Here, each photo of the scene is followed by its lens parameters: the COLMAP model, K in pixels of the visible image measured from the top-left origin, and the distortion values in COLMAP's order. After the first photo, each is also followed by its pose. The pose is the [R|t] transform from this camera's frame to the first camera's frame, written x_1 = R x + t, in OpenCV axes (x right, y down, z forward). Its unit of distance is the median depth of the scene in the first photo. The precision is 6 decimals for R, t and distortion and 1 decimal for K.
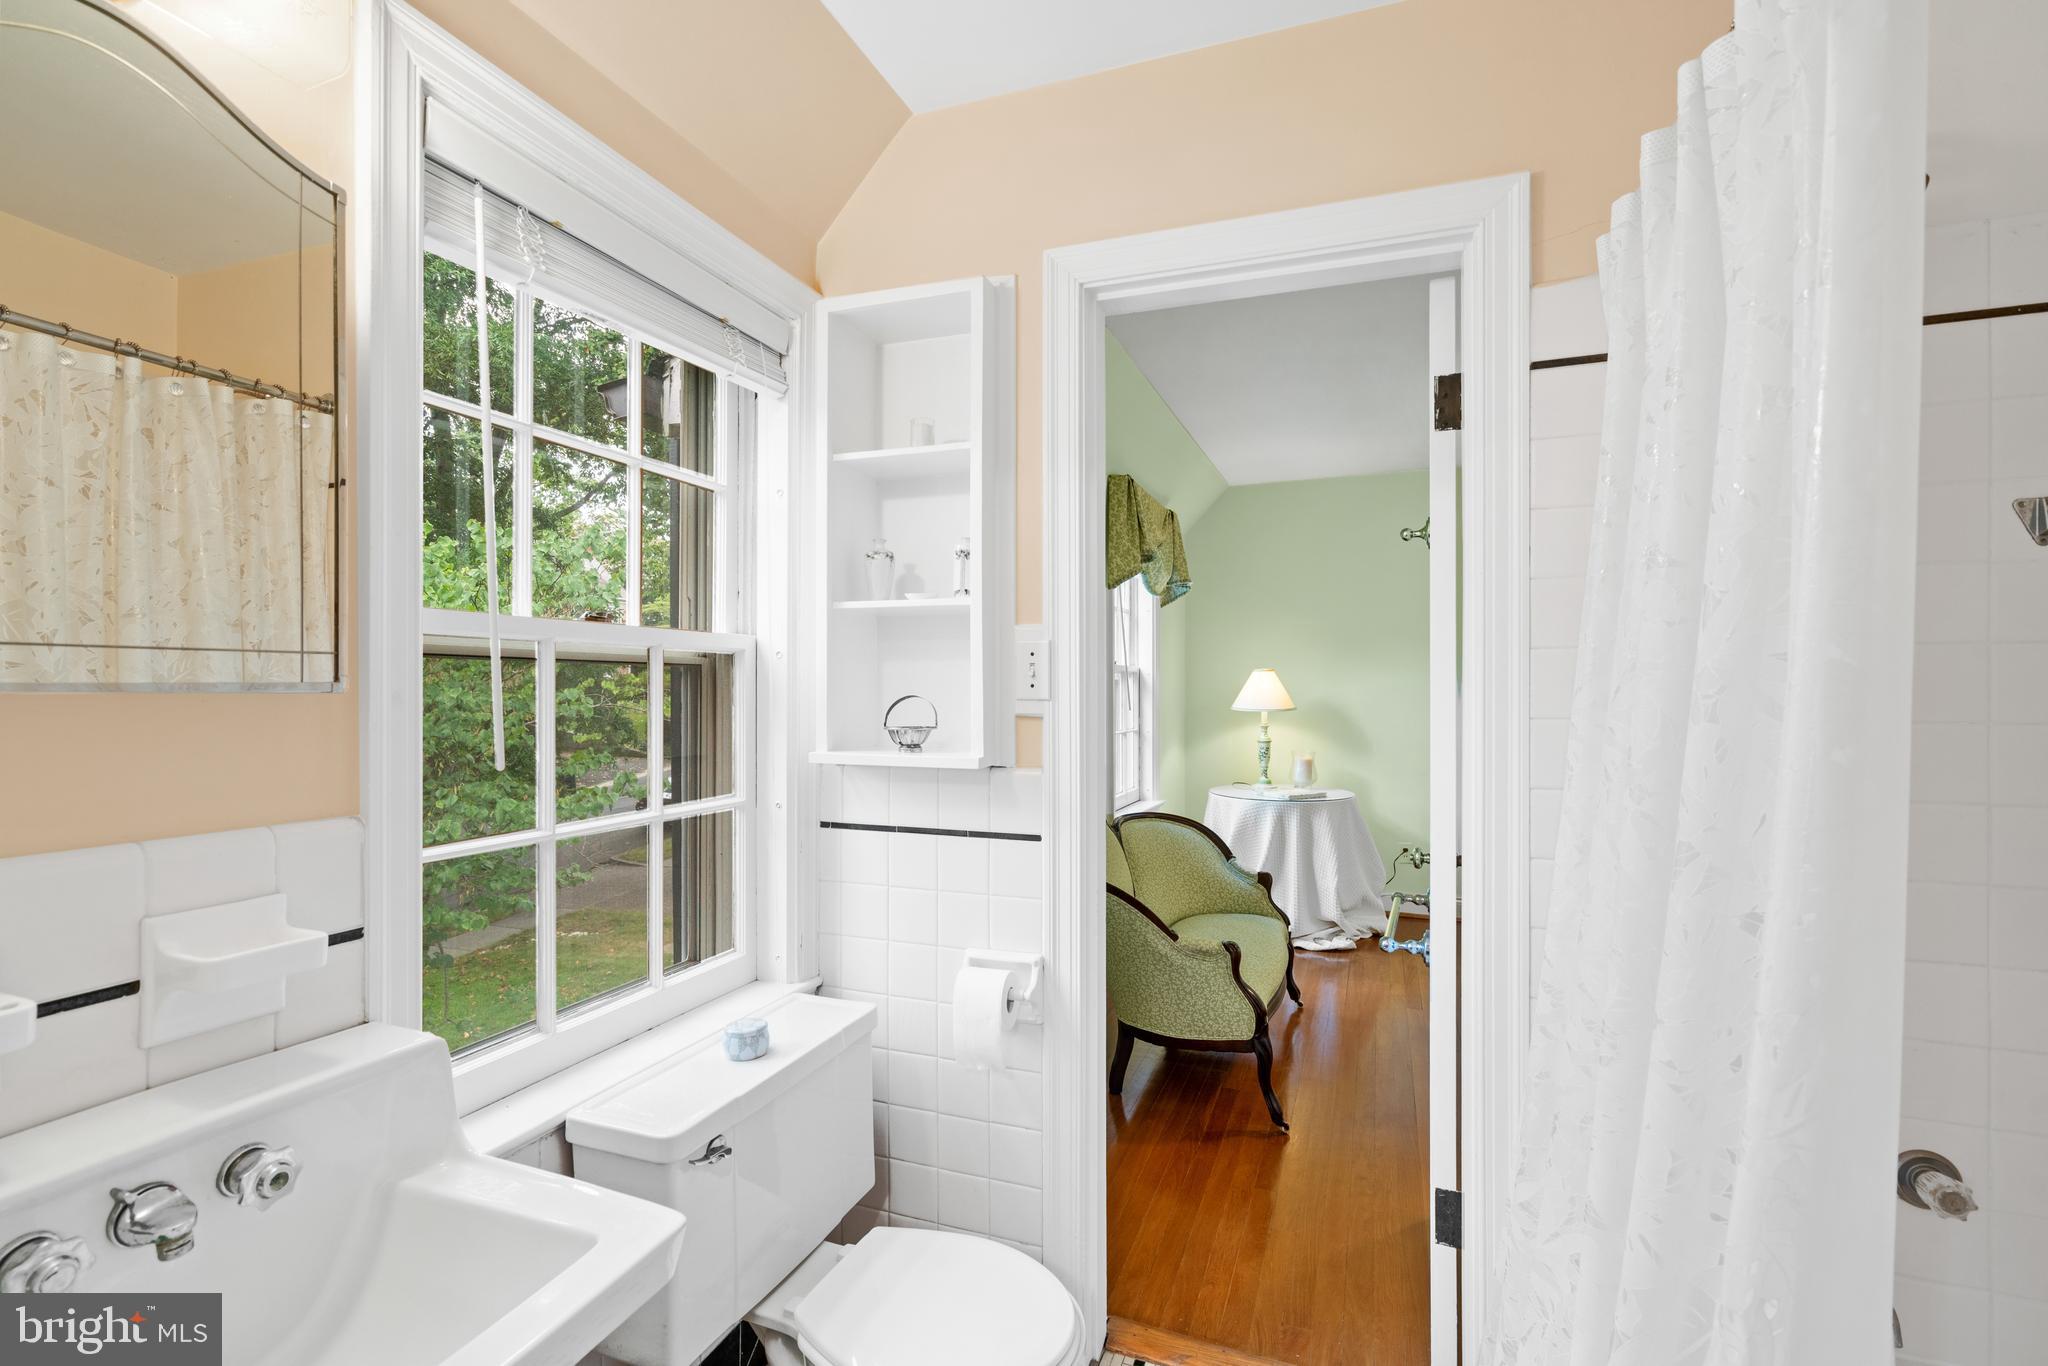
lens RADIAL K [[930.1, 0, 1027.1], [0, 930.1, 686.4], [0, 0, 1]] dist [-0.001009, -0.000348]
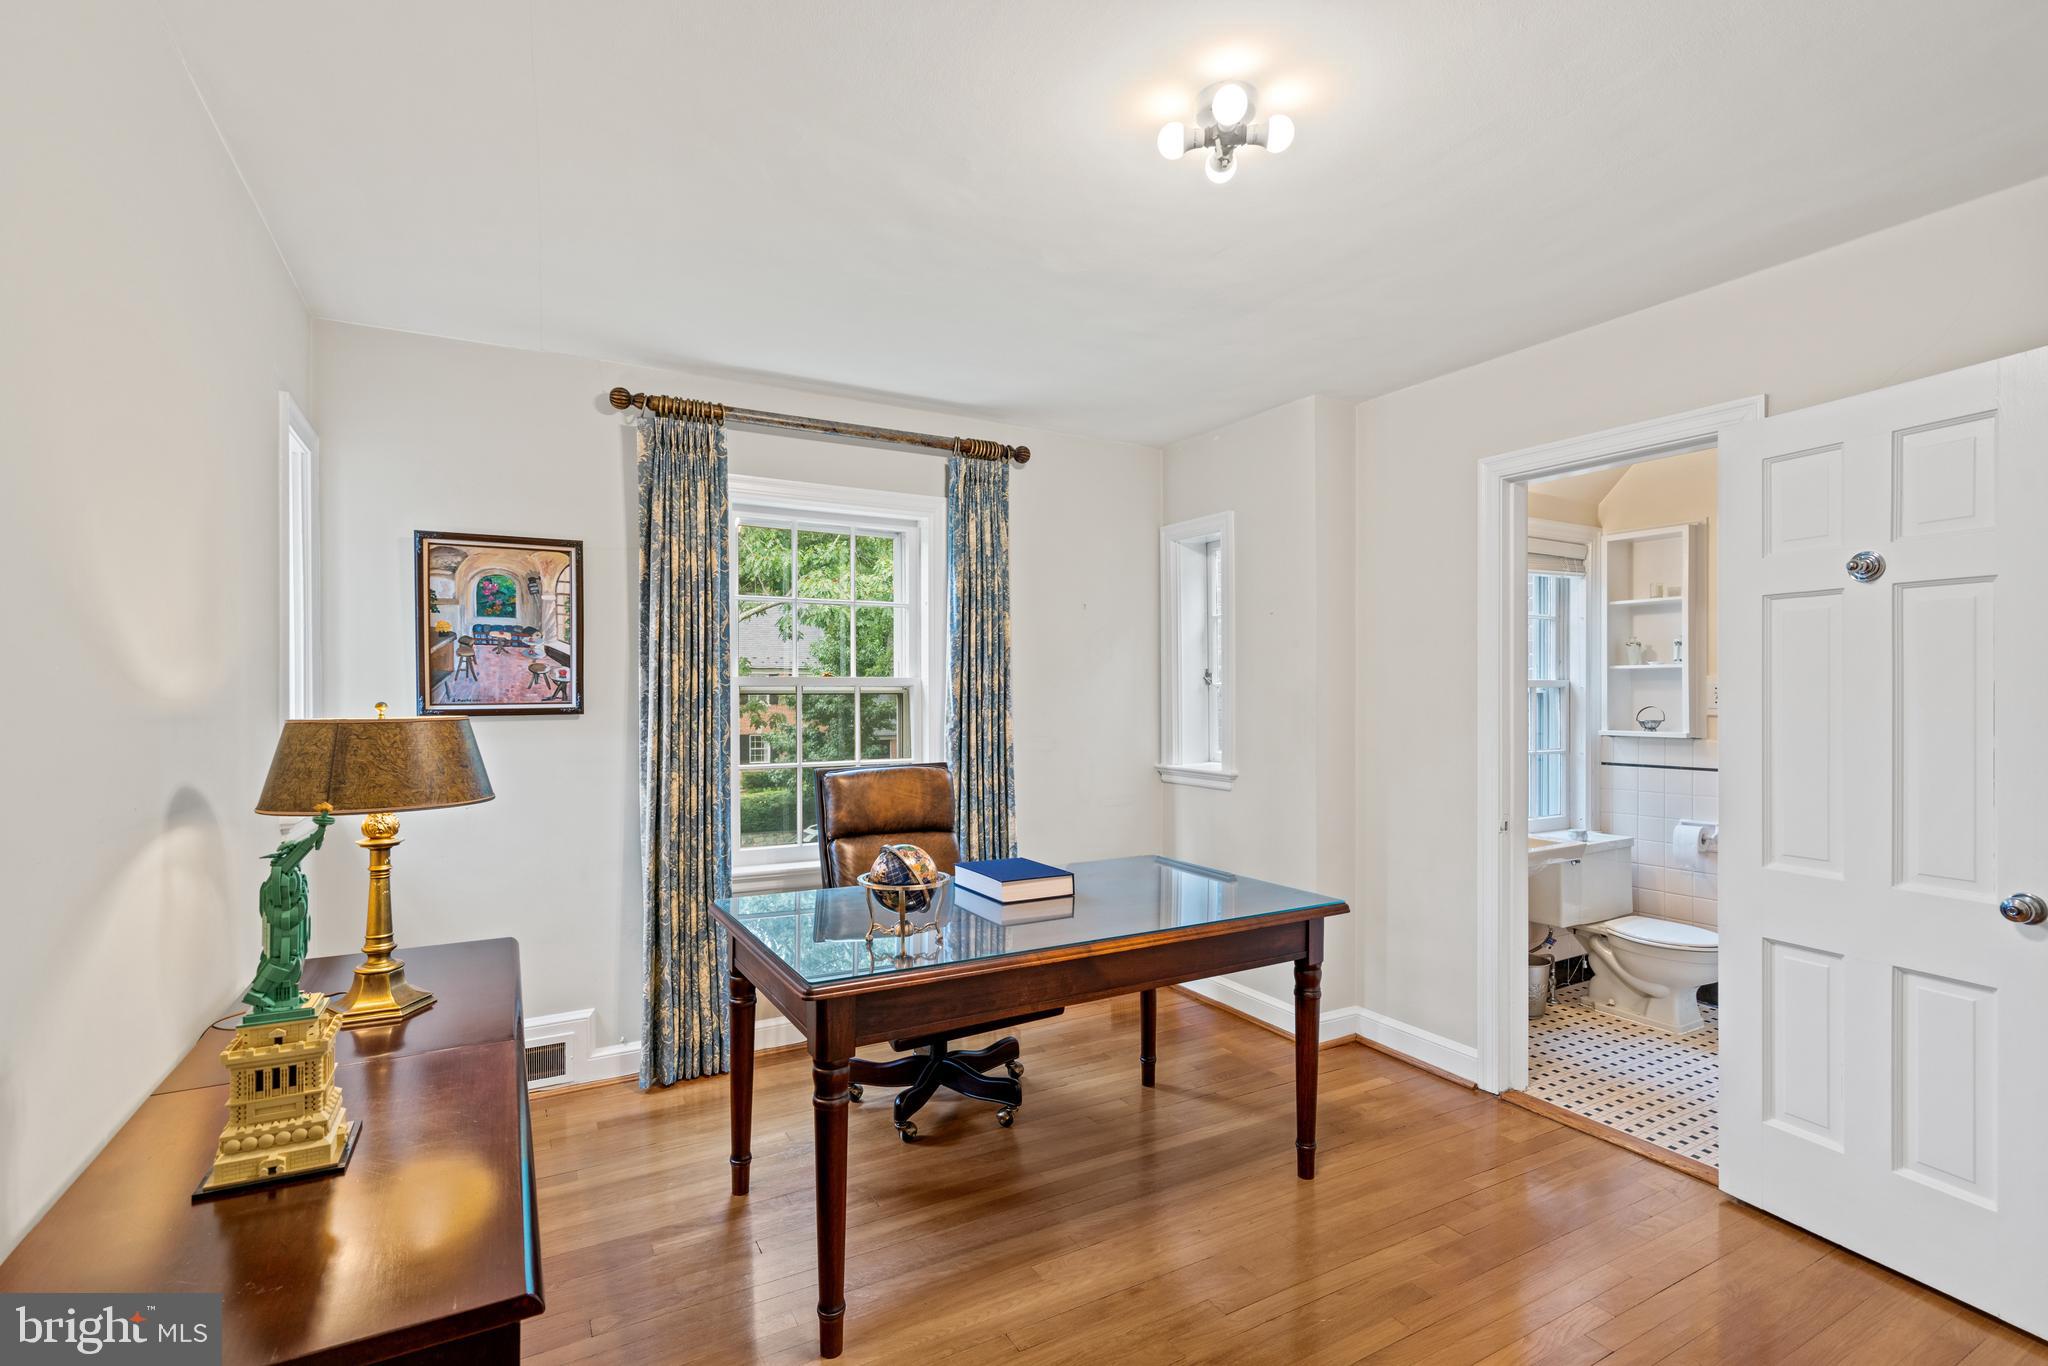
lens RADIAL K [[930.1, 0, 1012.9], [0, 930.1, 696.8], [0, 0, 1]] dist [-0.001009, -0.000348]
pose [[0.771495, -0.001250, -0.636234, 0.118124], [0.000123, 0.999998, -0.001815, -0.010066], [0.636235, 0.001322, 0.771494, -1.731742]]
